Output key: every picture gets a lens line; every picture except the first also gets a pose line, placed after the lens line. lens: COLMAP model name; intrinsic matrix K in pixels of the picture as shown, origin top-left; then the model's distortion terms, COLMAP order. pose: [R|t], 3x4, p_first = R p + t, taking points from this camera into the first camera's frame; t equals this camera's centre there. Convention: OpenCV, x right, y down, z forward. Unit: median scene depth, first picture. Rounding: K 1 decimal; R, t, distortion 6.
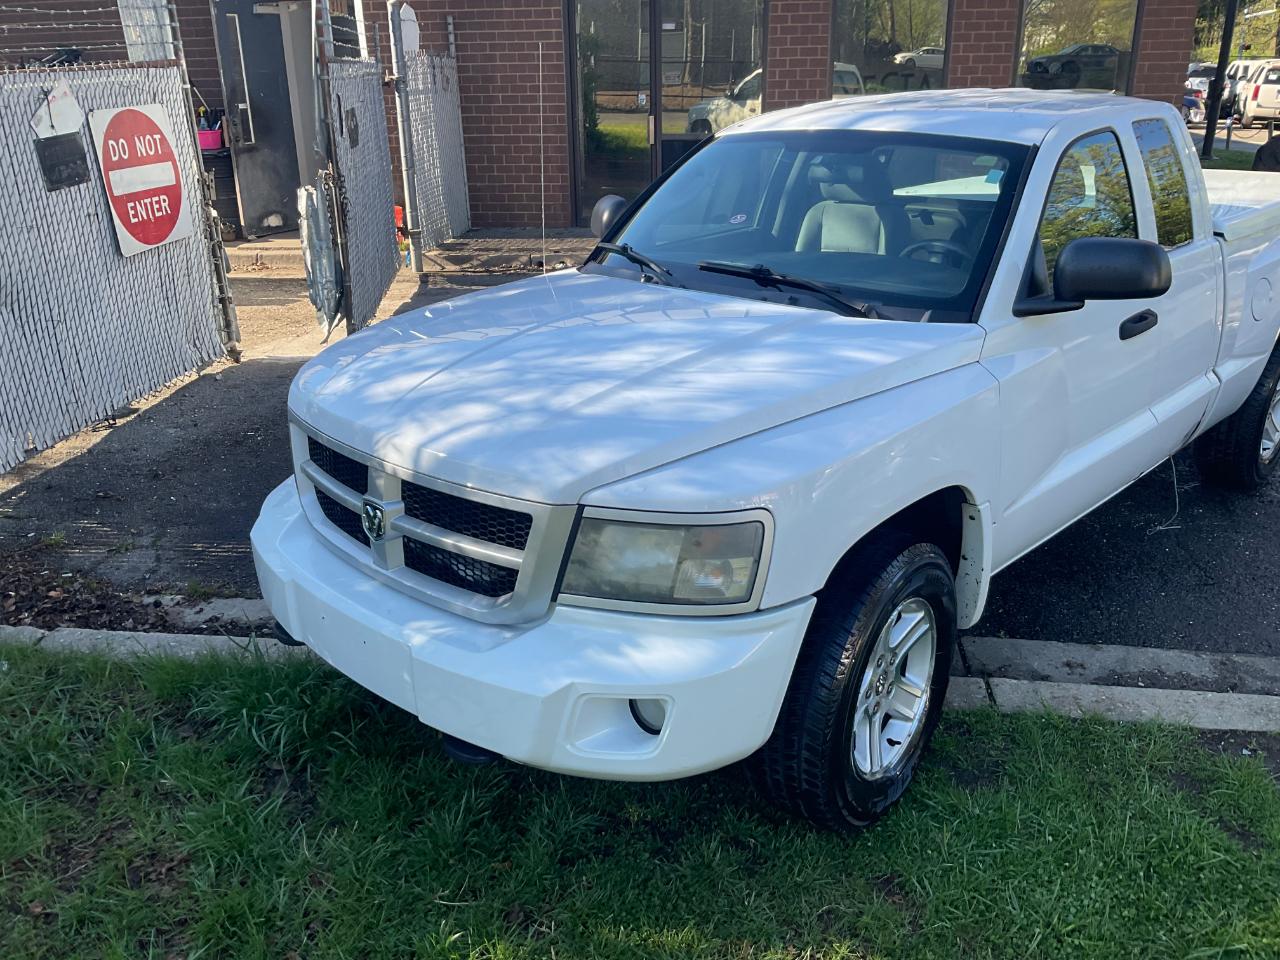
lens RADIAL K [[1049.3, 0, 638.6], [0, 1049.3, 475.8], [0, 0, 1]] dist [0.079713, -0.150837]
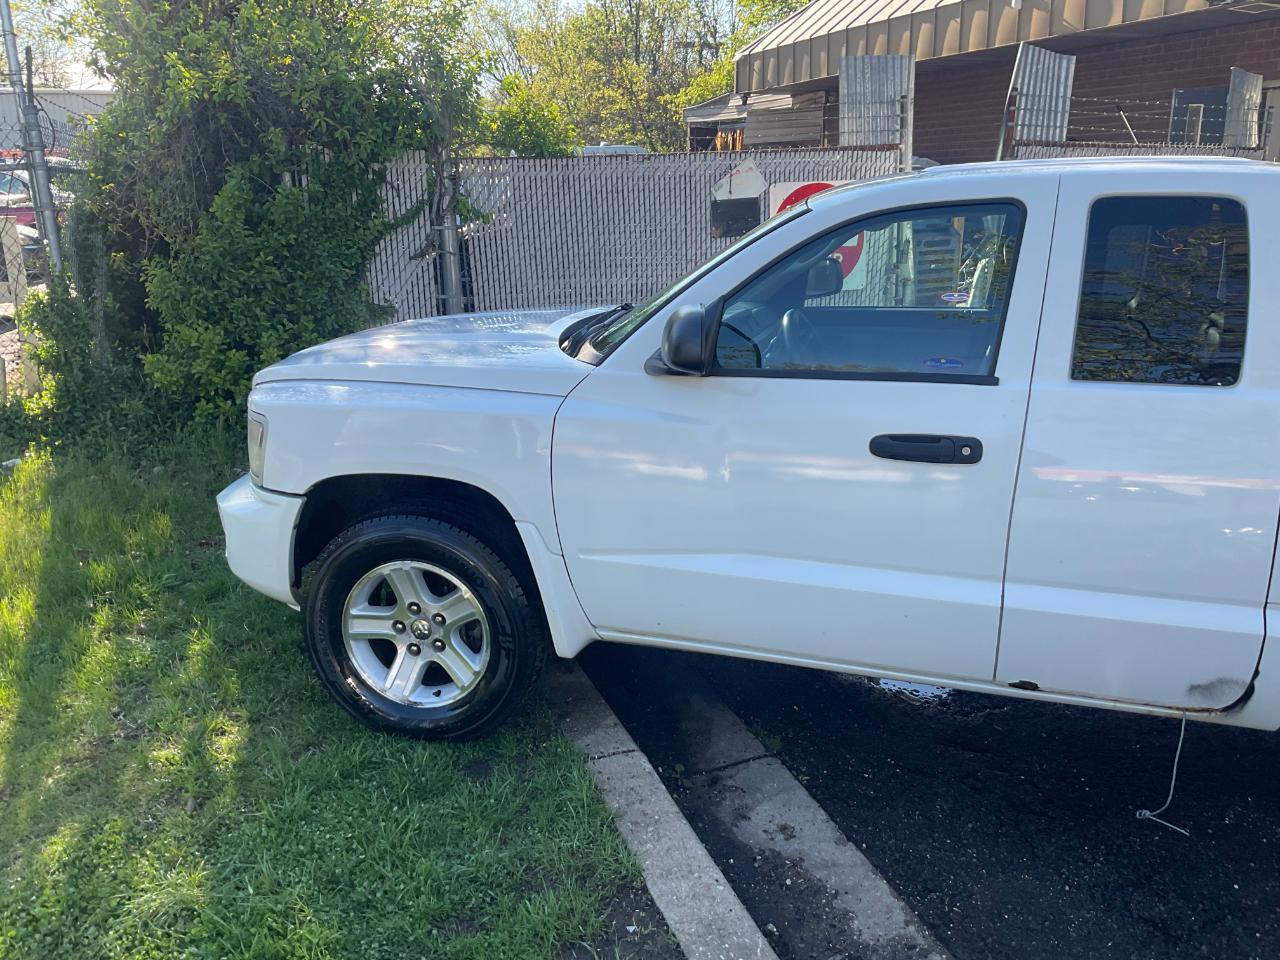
lens RADIAL K [[1055.6, 0, 632.6], [0, 1055.6, 470.2], [0, 0, 1]] dist [0.088084, -0.161195]
pose [[0.449122, 0.247770, -0.858428, 1.039257], [-0.324446, 0.940422, 0.101689, -0.136886], [0.832481, 0.232843, 0.502753, 0.436224]]
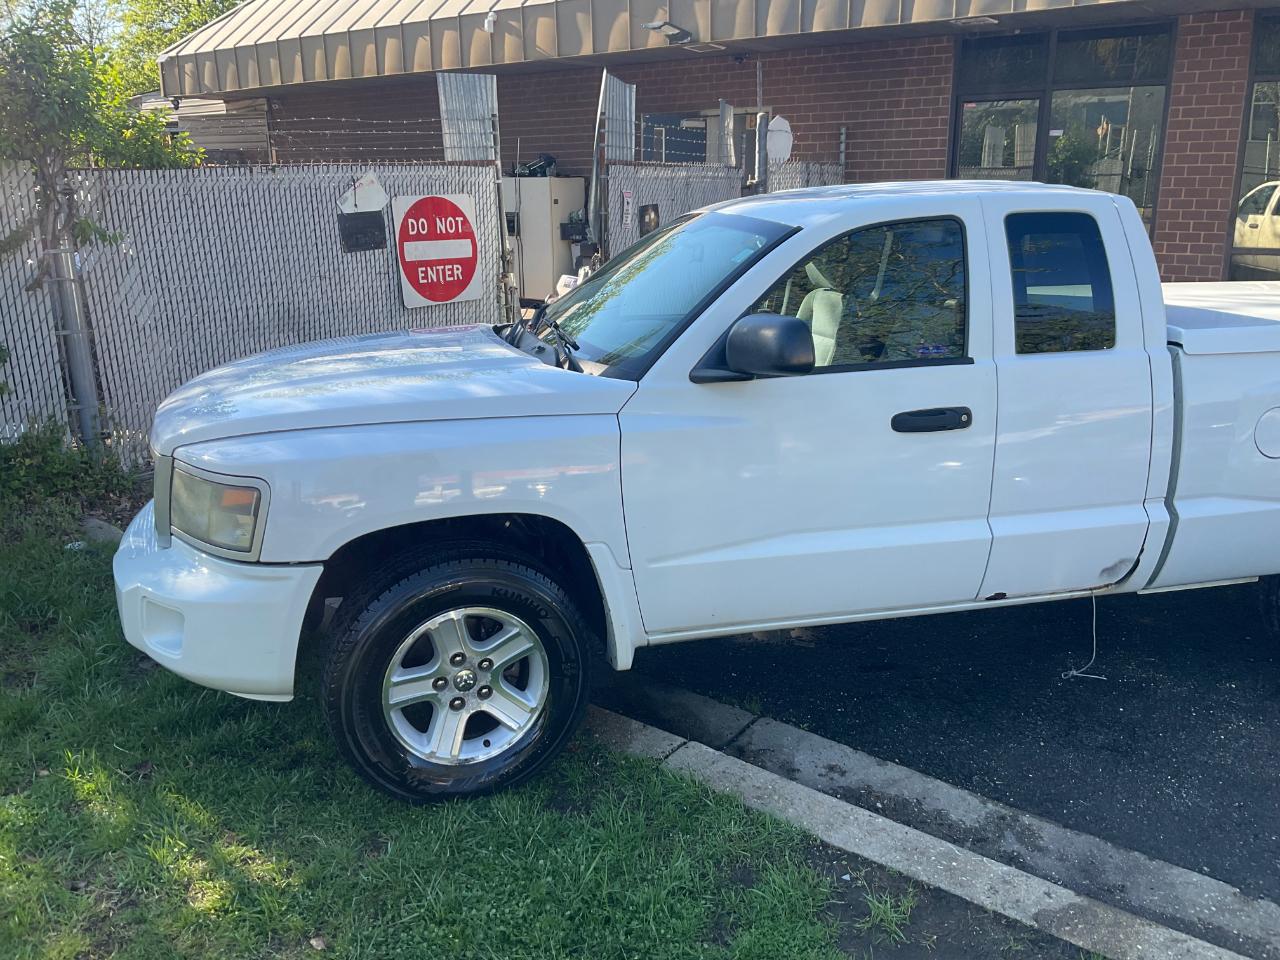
lens RADIAL K [[1049.3, 0, 638.6], [0, 1049.3, 475.8], [0, 0, 1]] dist [0.079713, -0.150837]
pose [[0.861601, 0.145628, -0.486247, 0.705657], [-0.191848, 0.980330, -0.046341, -0.000482], [0.469934, 0.133213, 0.872592, 0.065290]]
